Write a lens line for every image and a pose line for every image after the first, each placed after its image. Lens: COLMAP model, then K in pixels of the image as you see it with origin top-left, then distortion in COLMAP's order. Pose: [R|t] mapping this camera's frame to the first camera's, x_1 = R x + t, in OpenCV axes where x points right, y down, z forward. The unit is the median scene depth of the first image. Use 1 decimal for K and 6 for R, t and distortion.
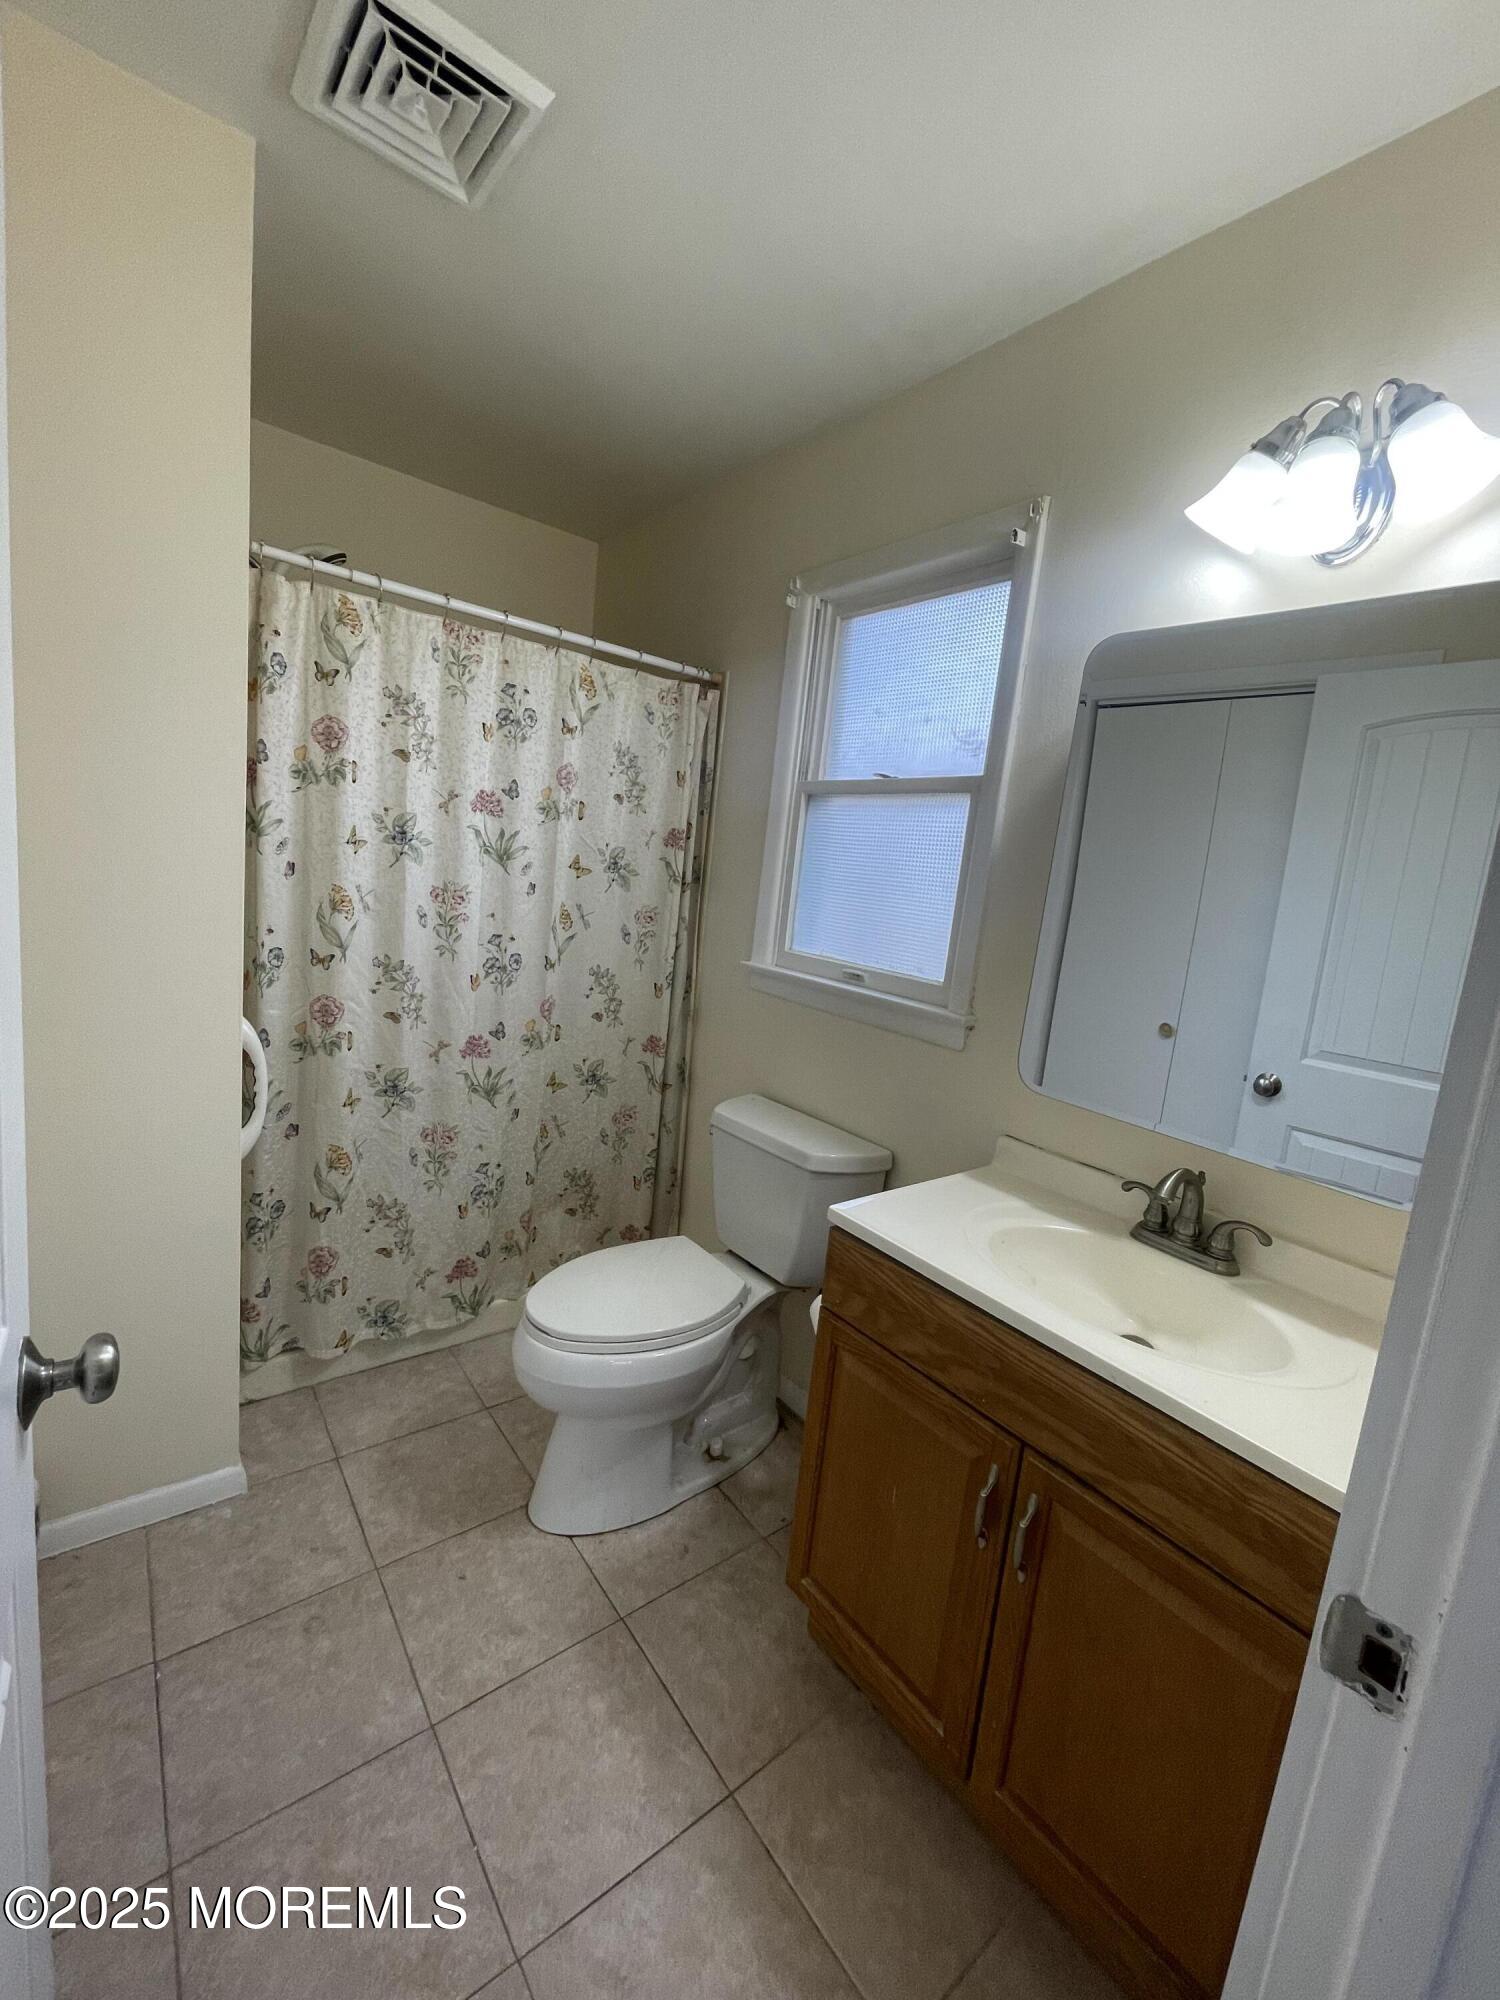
lens RADIAL K [[813.0, 0, 753.1], [0, 813.0, 994.5], [0, 0, 1]] dist [-0.003330, 0.000094]
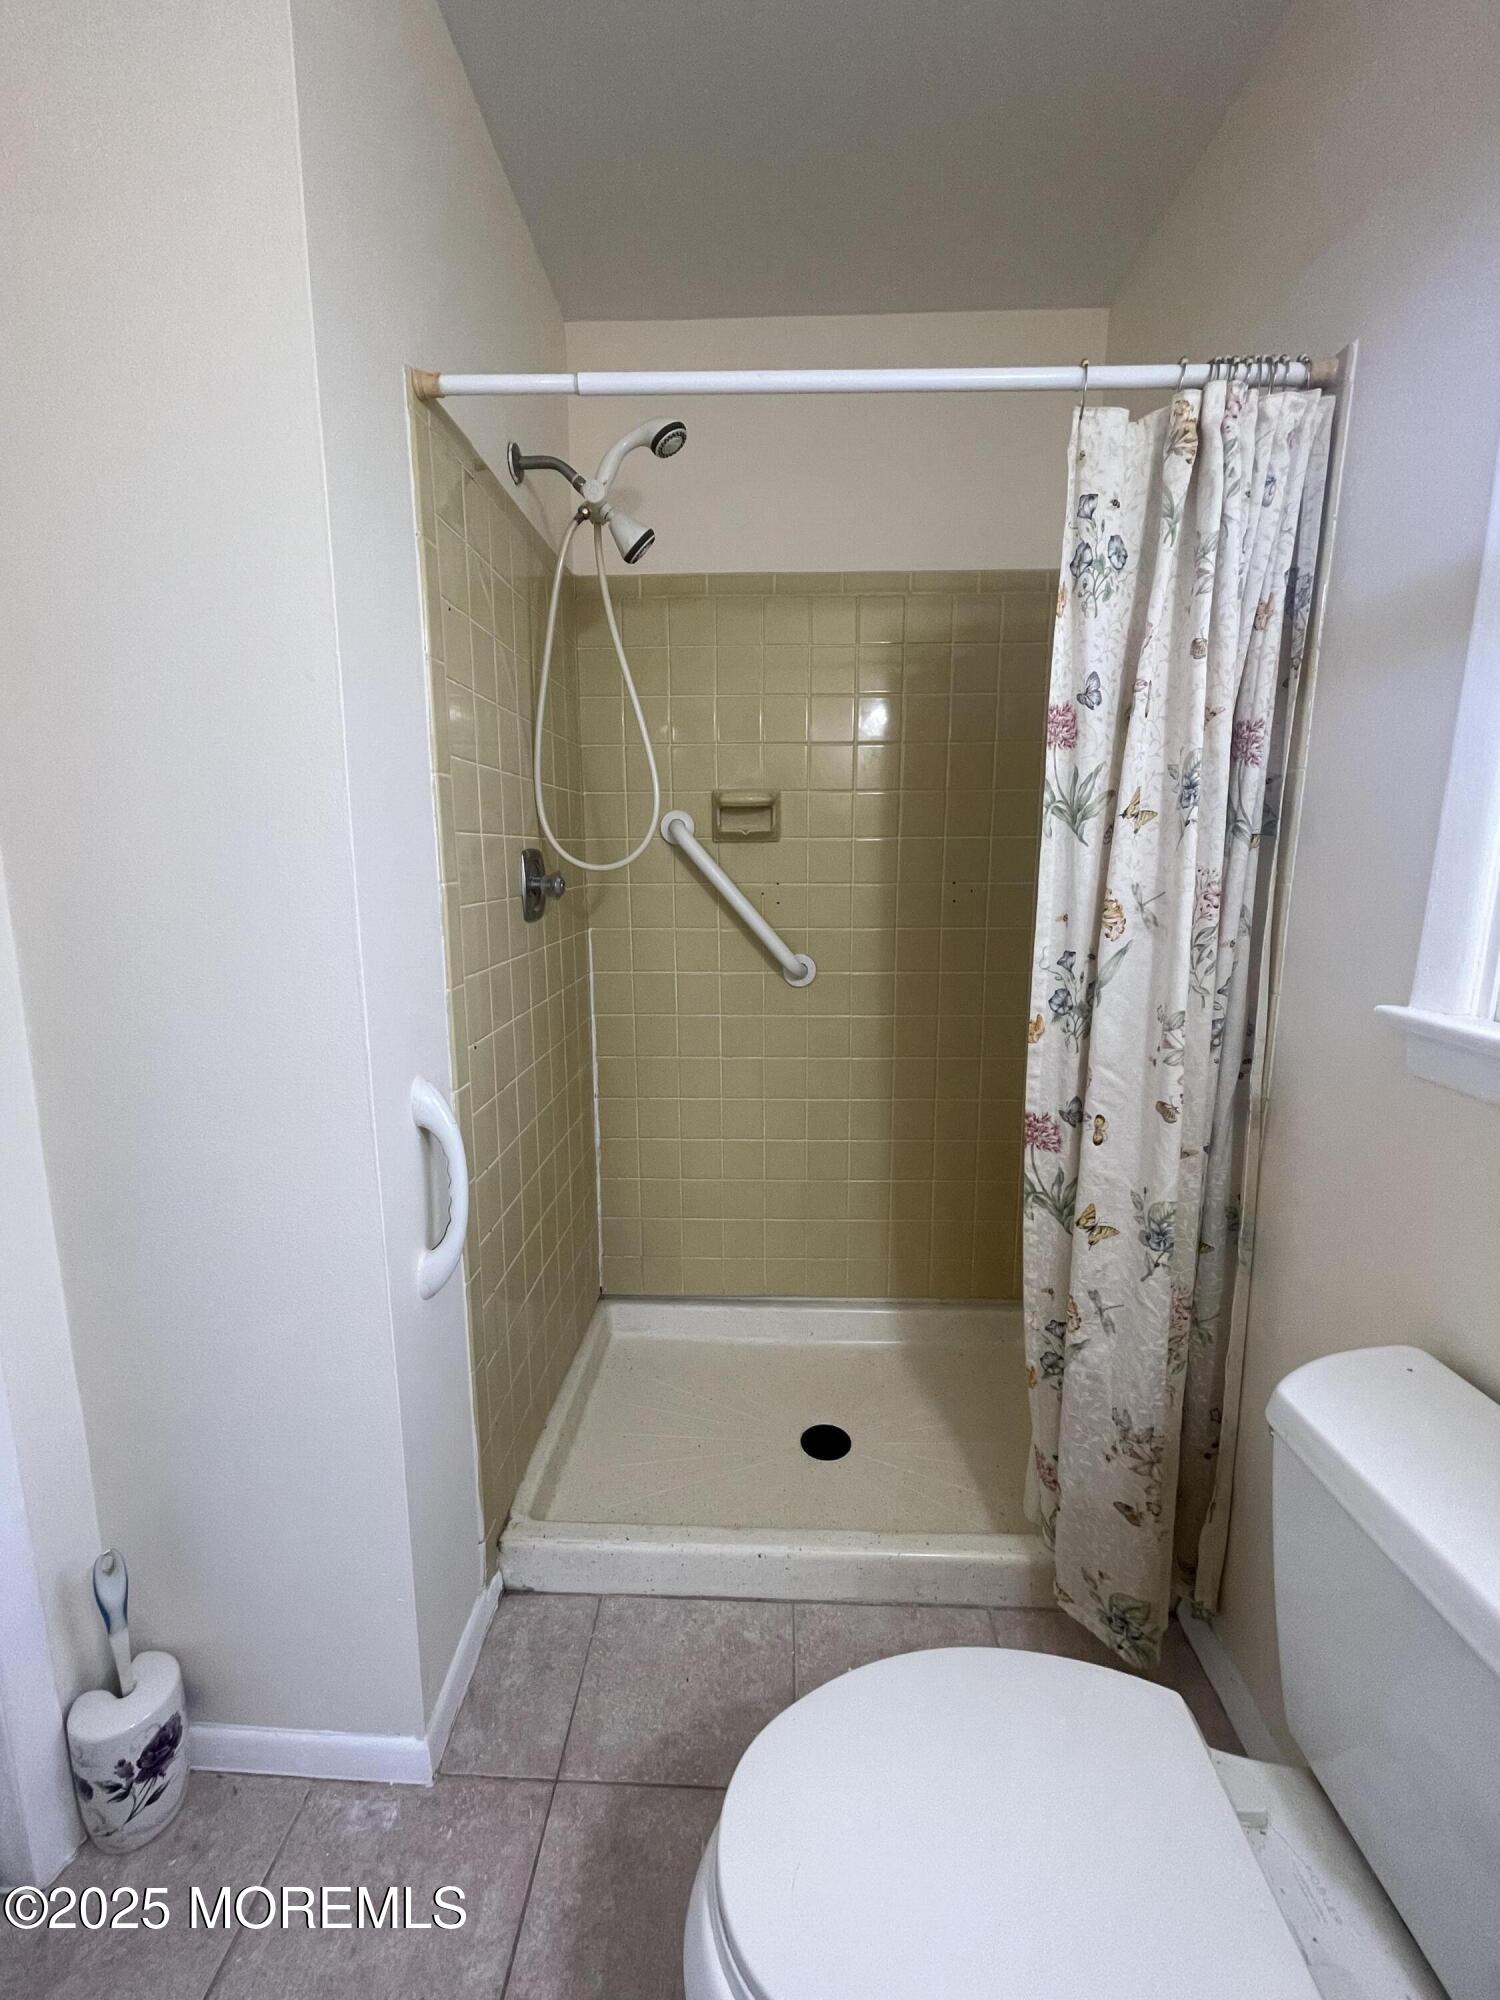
lens RADIAL K [[813.0, 0, 779.9], [0, 813.0, 986.3], [0, 0, 1]] dist [-0.003330, 0.000094]
pose [[0.777281, 0.012001, -0.629039, 0.006146], [-0.037054, 0.998956, -0.026727, -0.026762], [0.628061, 0.044083, 0.776914, 0.470391]]
